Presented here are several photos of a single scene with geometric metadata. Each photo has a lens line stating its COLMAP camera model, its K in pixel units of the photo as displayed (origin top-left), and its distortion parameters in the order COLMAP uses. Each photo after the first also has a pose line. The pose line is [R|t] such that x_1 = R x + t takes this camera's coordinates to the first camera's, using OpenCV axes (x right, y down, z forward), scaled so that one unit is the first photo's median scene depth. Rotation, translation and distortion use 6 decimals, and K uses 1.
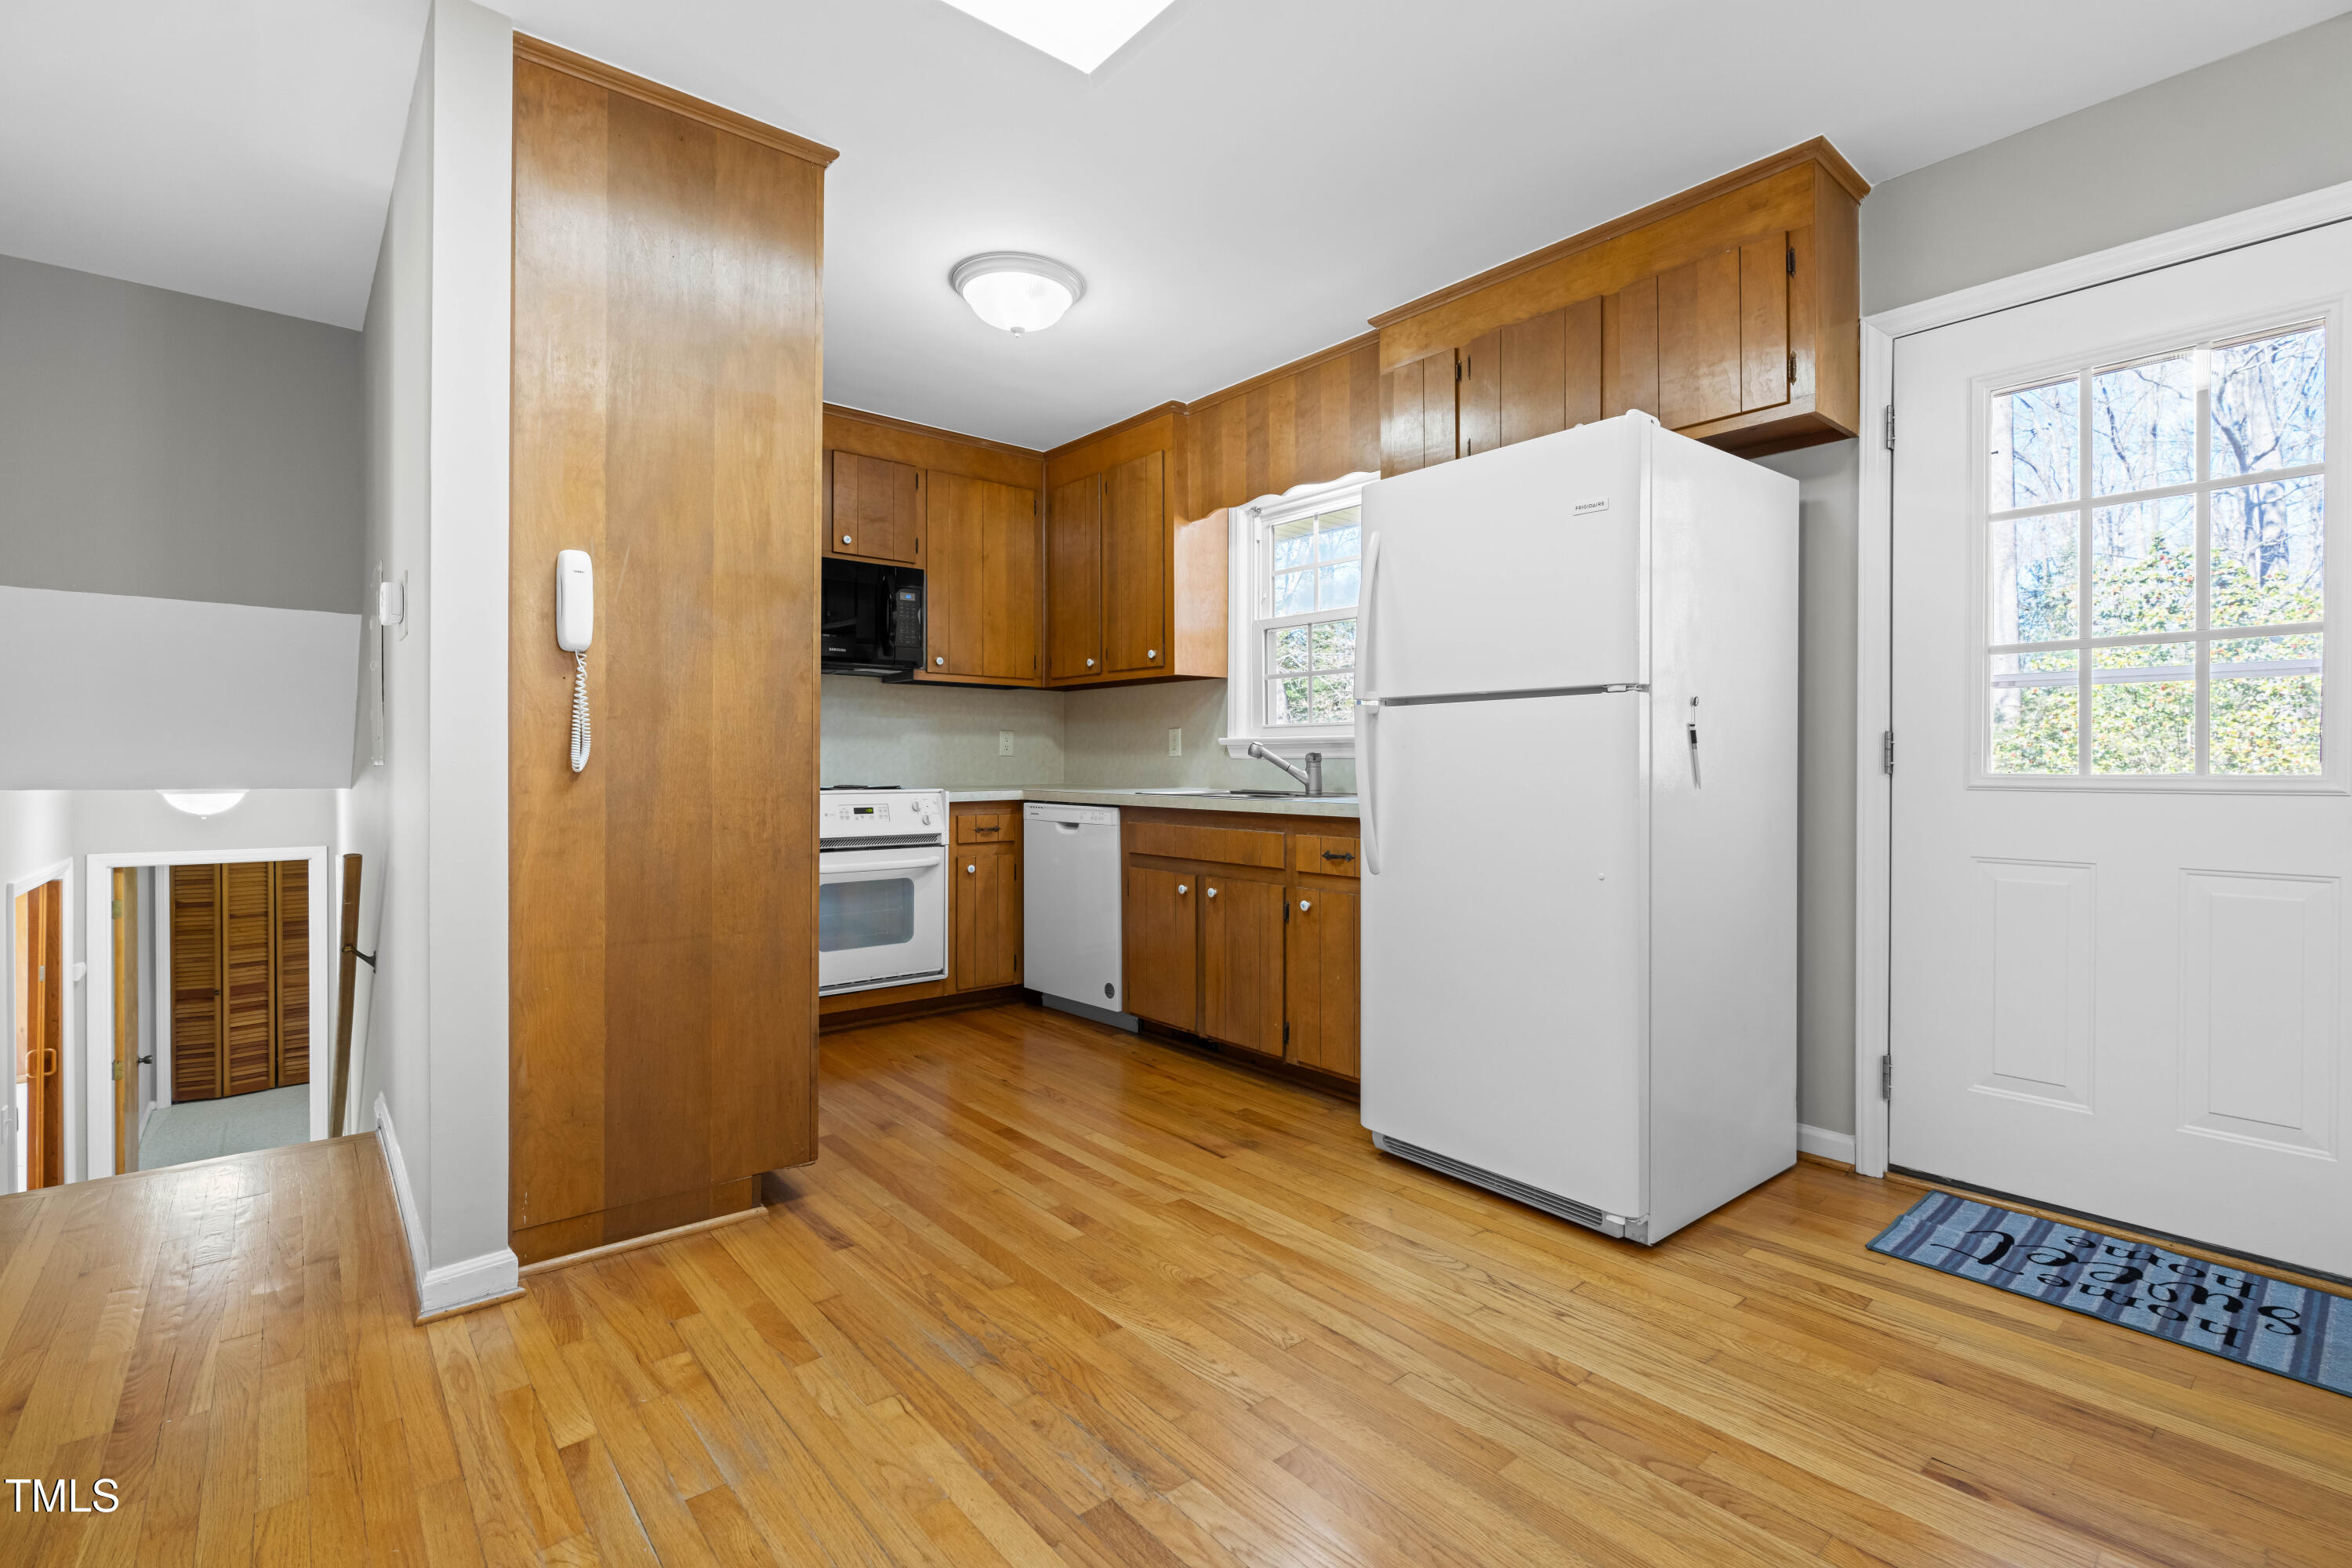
lens RADIAL K [[1067.9, 0, 1182.9], [0, 1067.9, 764.5], [0, 0, 1]] dist [-0.012075, 0.001734]
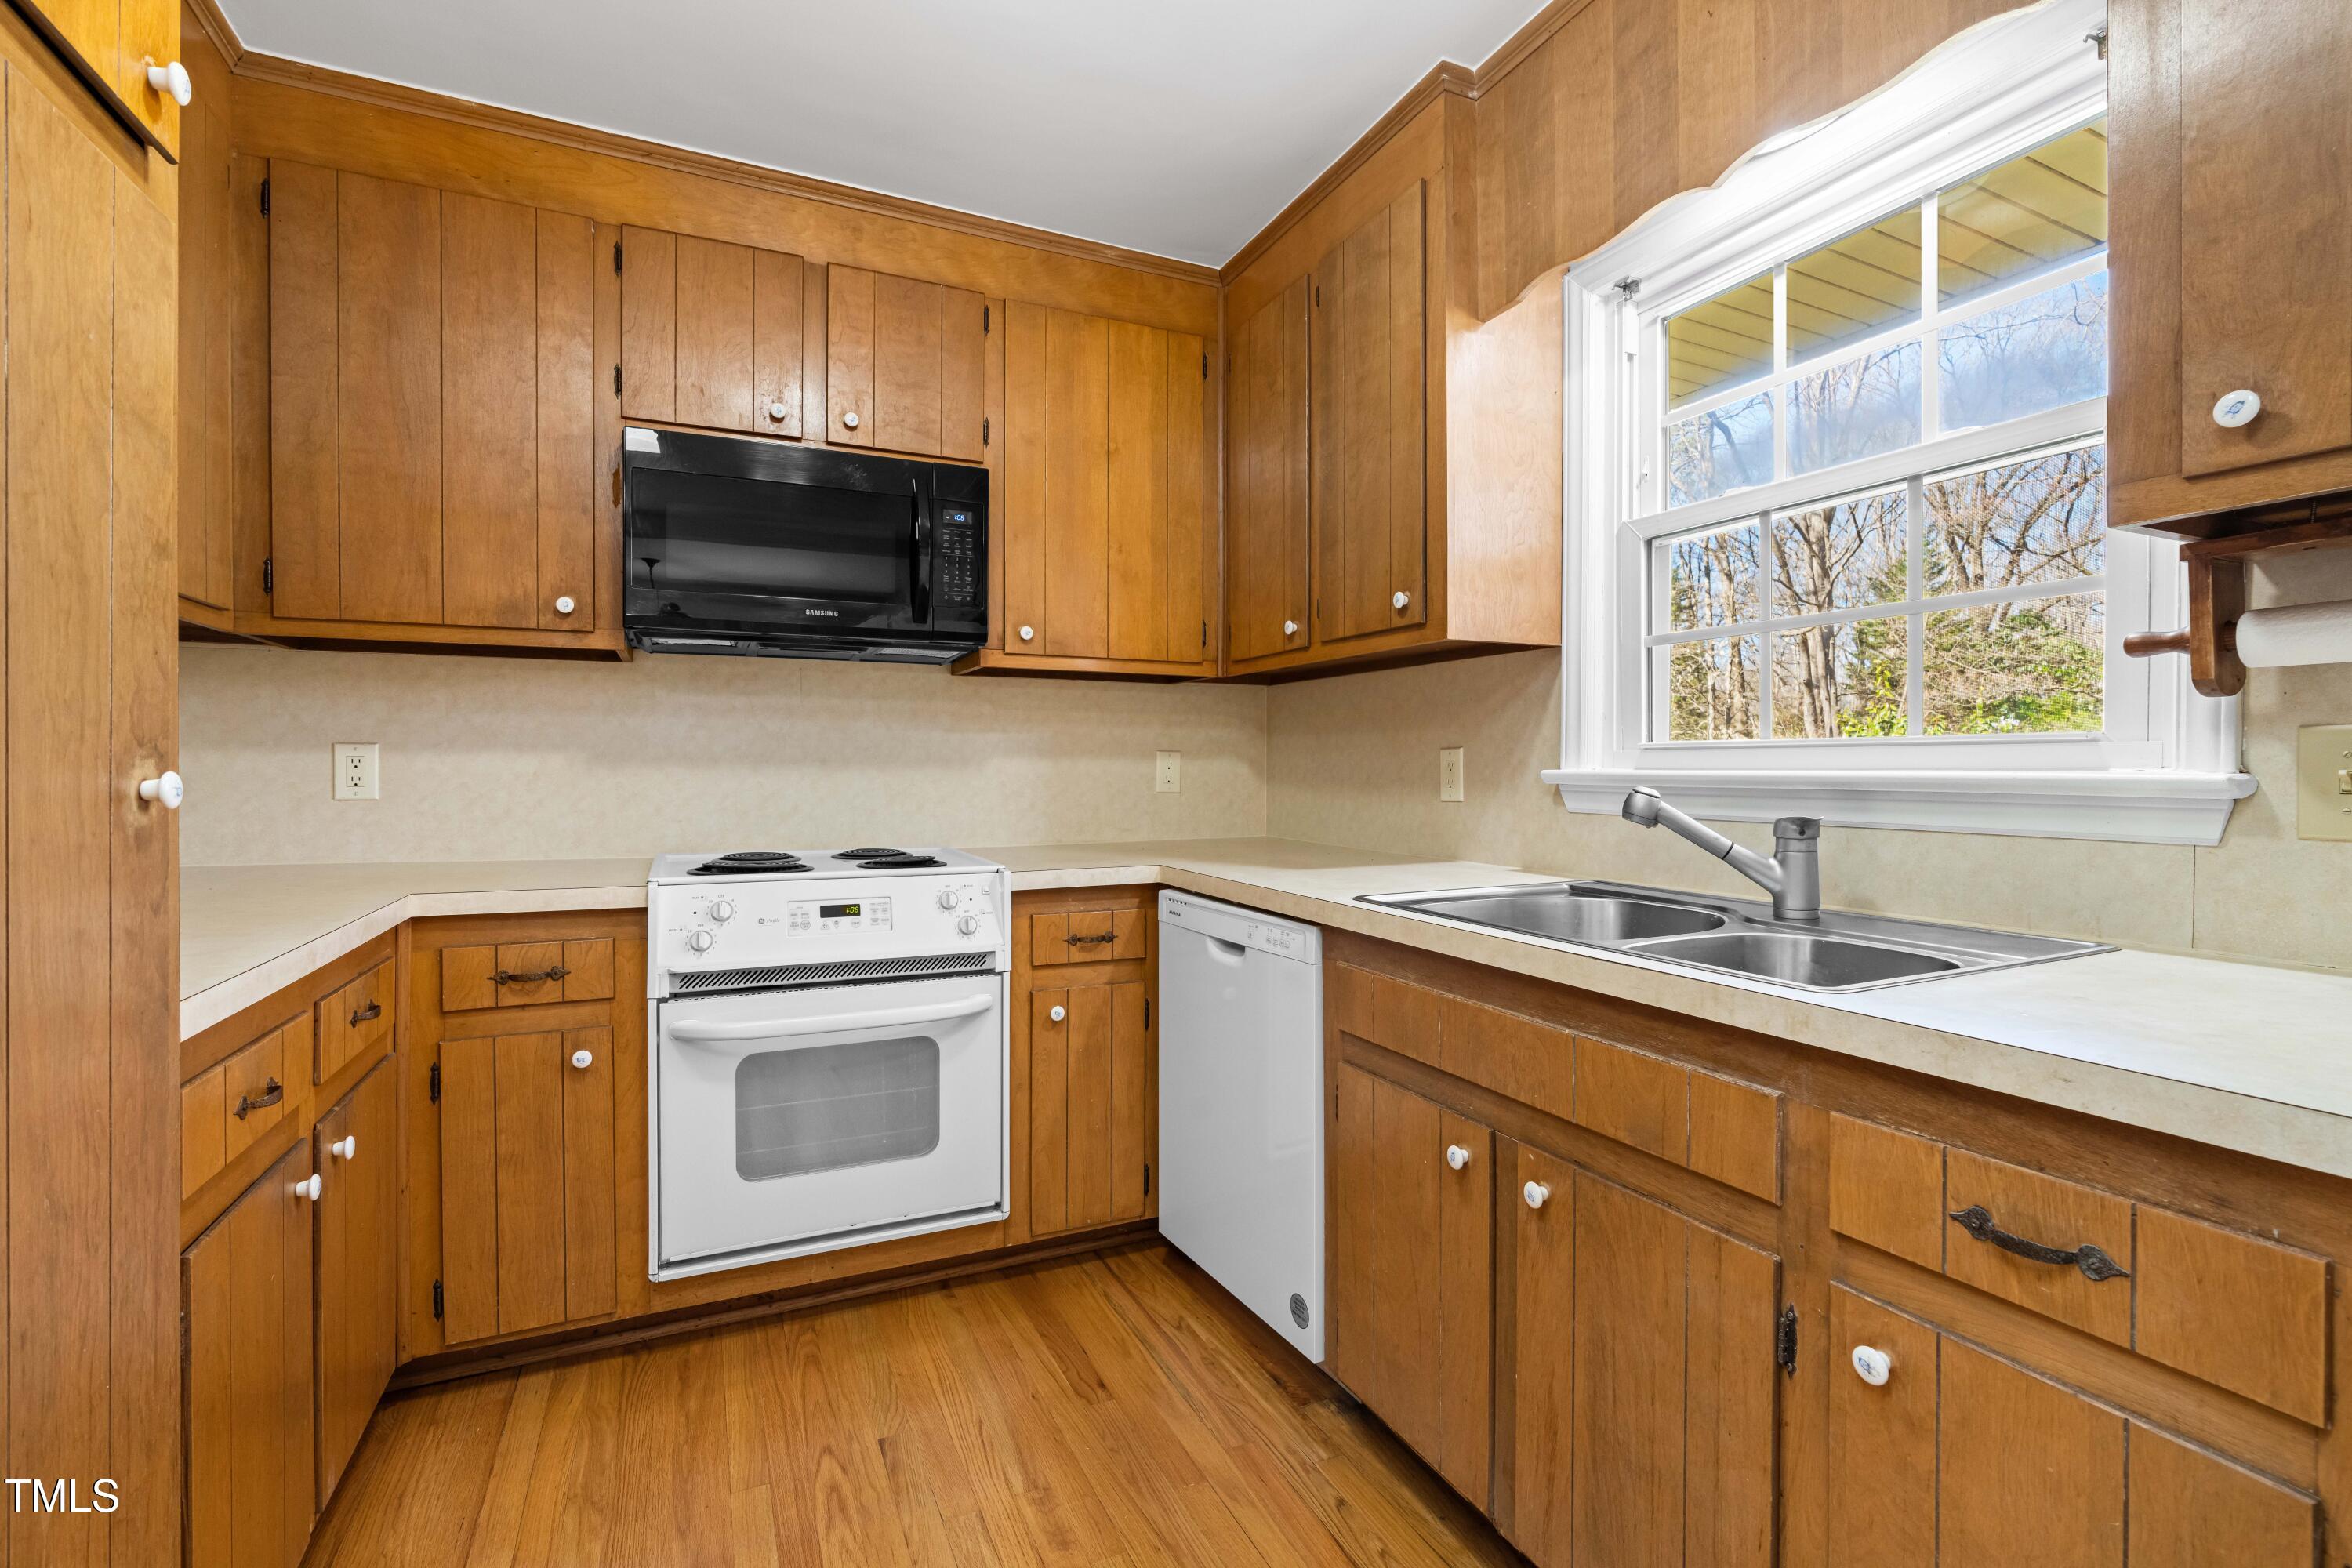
lens RADIAL K [[1067.9, 0, 1175.9], [0, 1067.9, 780.3], [0, 0, 1]] dist [-0.012075, 0.001734]
pose [[0.962431, 0.003299, -0.271505, 0.005166], [-0.000650, 0.999951, 0.009846, -0.025372], [0.271524, -0.009300, 0.962387, 0.501200]]
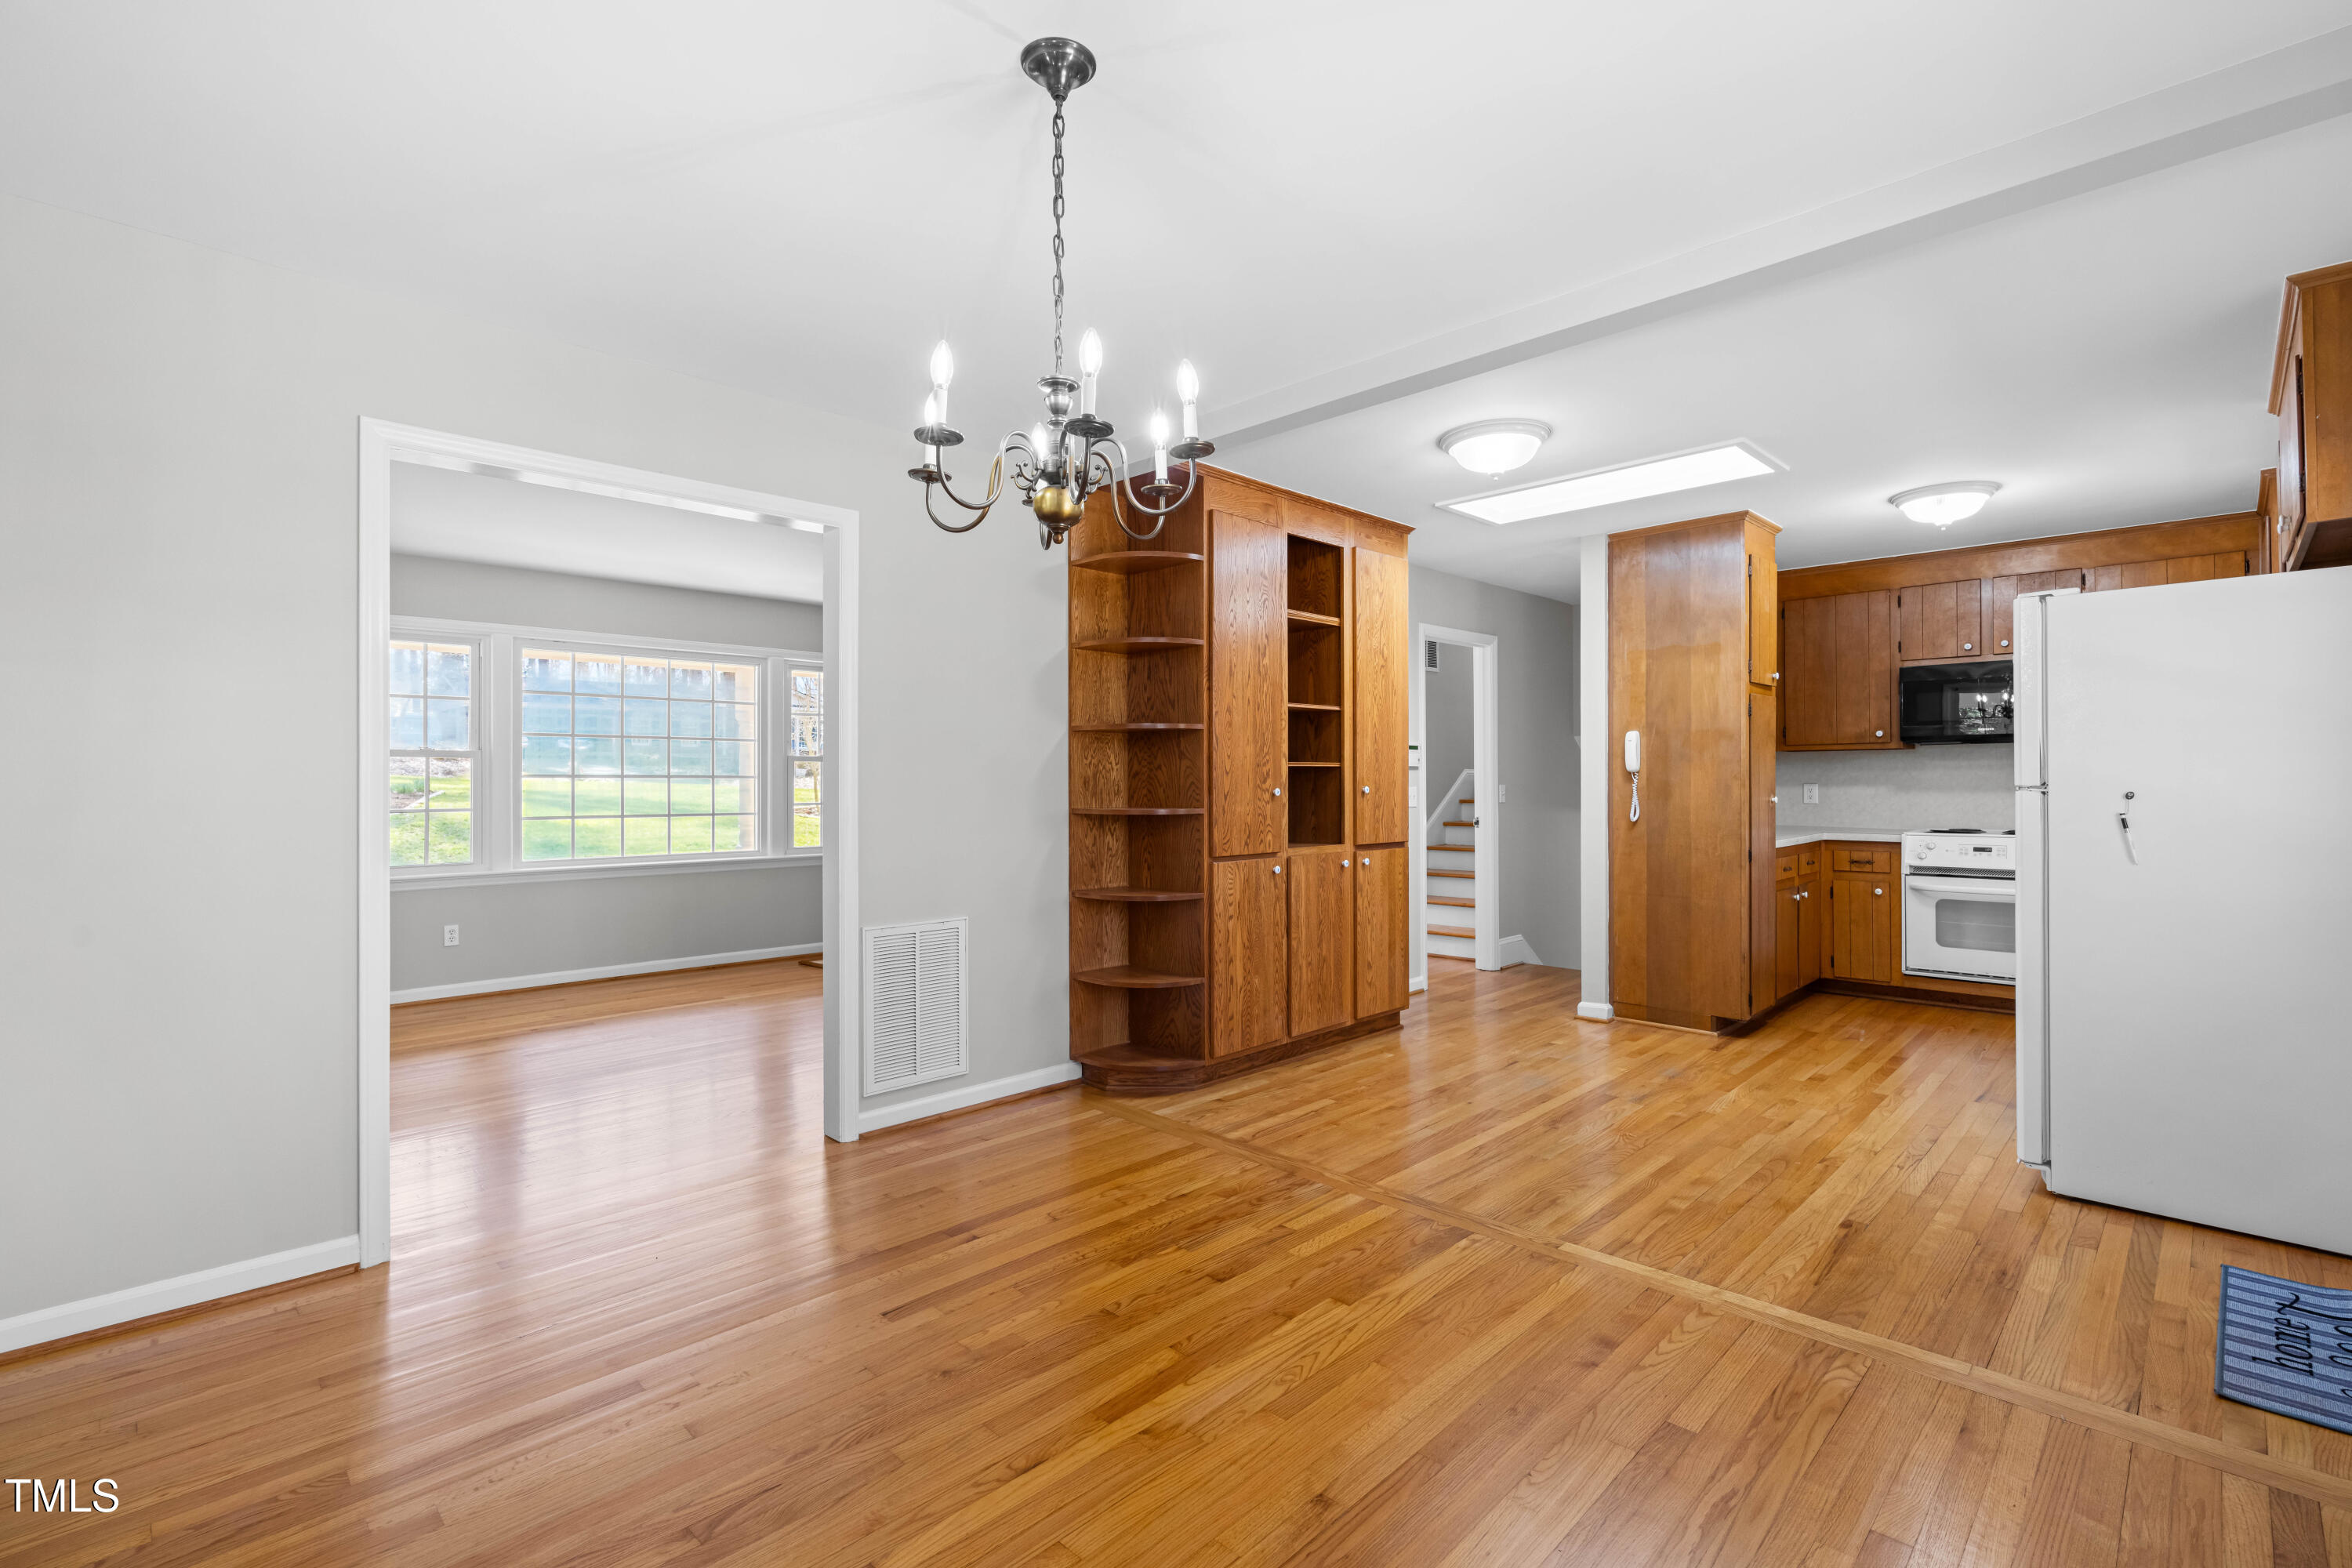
lens RADIAL K [[1067.9, 0, 1187.4], [0, 1067.9, 778.5], [0, 0, 1]] dist [-0.012075, 0.001734]
pose [[0.097997, -0.005511, -0.995171, 0.885874], [0.005126, 0.999974, -0.005033, -0.042793], [0.995174, -0.004608, 0.098022, -0.129864]]
